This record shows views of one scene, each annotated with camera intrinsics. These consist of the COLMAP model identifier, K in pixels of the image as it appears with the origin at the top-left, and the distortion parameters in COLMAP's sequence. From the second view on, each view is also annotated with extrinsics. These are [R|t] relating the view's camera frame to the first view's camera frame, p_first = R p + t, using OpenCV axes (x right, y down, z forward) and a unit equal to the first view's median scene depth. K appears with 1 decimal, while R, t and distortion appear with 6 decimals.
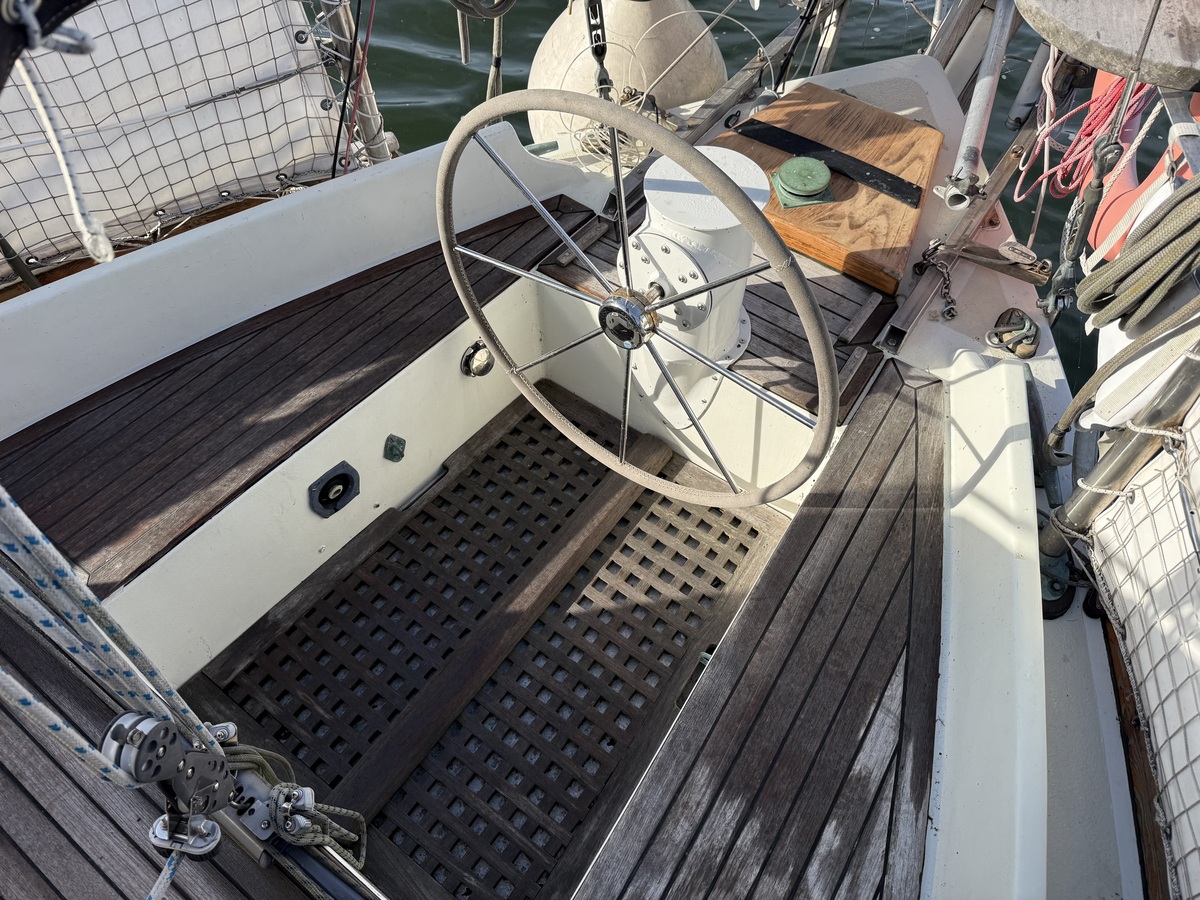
lens RADIAL K [[841.1, 0, 599.9], [0, 841.1, 454.7], [0, 0, 1]] dist [0.117901, -0.200217]
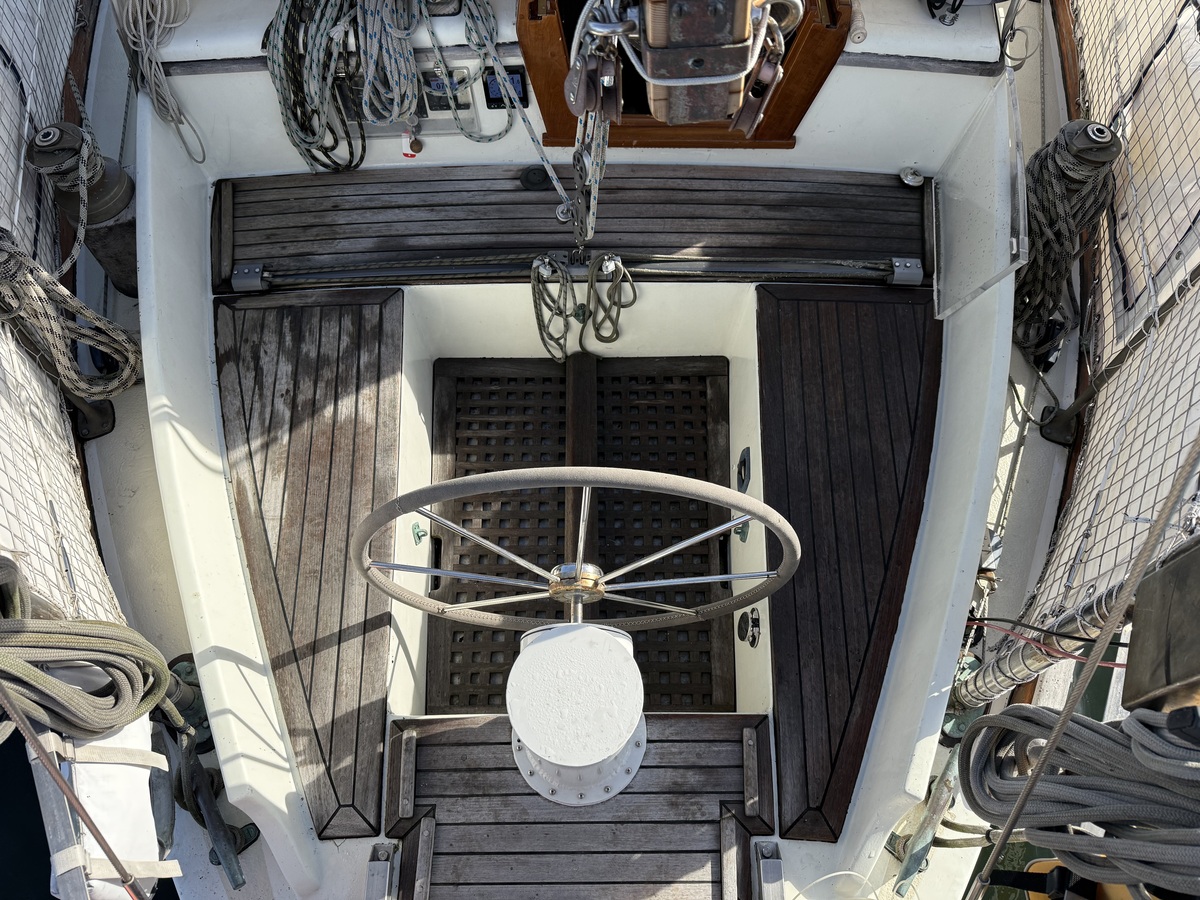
lens RADIAL K [[857.4, 0, 607.3], [0, 857.4, 483.6], [0, 0, 1]] dist [0.069191, -0.129419]
pose [[-0.800280, 0.525405, -0.288967, 0.276820], [-0.501720, -0.322815, 0.802538, -1.108304], [0.328375, 0.787235, 0.521949, 0.386249]]
